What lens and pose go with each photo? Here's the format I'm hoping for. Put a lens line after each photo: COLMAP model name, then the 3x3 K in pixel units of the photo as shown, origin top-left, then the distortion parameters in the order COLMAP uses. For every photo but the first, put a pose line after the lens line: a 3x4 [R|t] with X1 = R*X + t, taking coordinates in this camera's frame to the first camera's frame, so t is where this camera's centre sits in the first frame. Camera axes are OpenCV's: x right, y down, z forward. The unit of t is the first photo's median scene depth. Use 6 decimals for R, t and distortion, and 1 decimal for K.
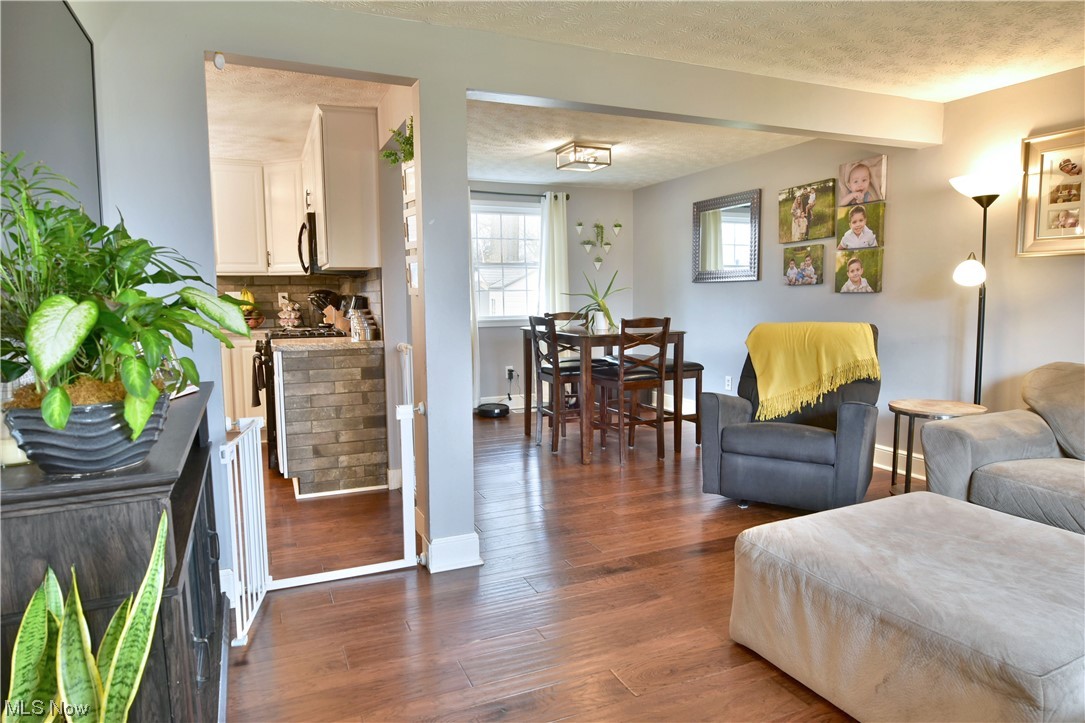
lens RADIAL K [[659.6, 0, 542.5], [0, 659.6, 361.5], [0, 0, 1]] dist [-0.010324, -0.004631]
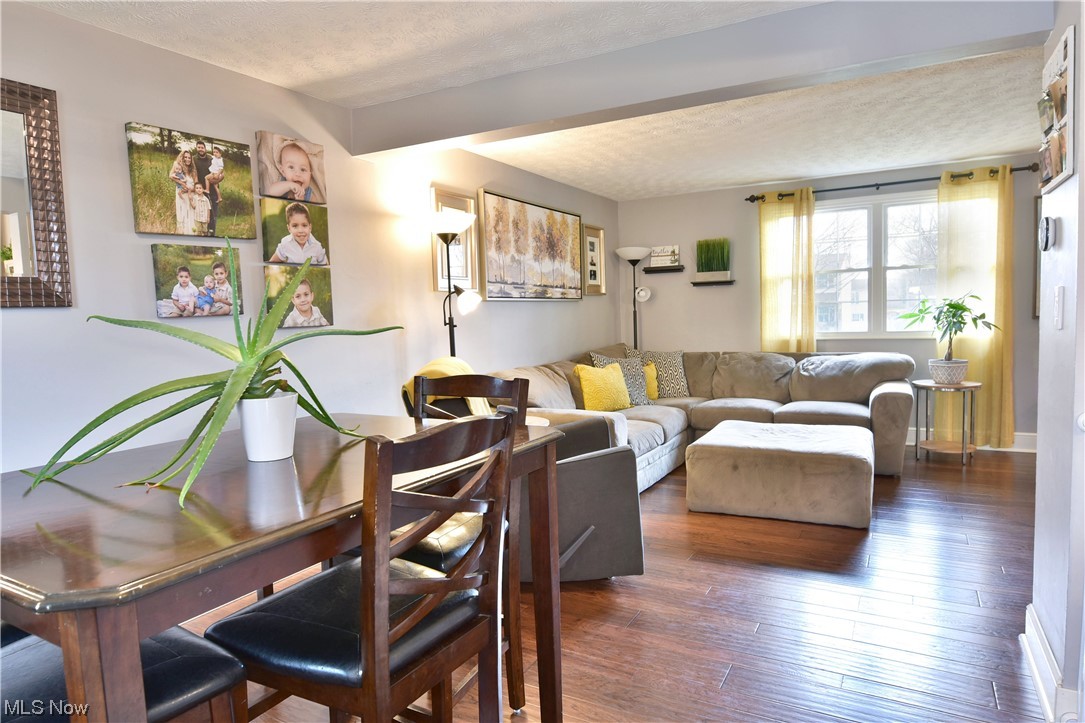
lens RADIAL K [[659.6, 0, 542.5], [0, 659.6, 361.5], [0, 0, 1]] dist [-0.010324, -0.004631]
pose [[-0.602479, -0.027966, 0.797644, -0.215267], [0.120142, 0.984821, 0.125275, -0.115484], [-0.789040, 0.171306, -0.589974, 1.118340]]
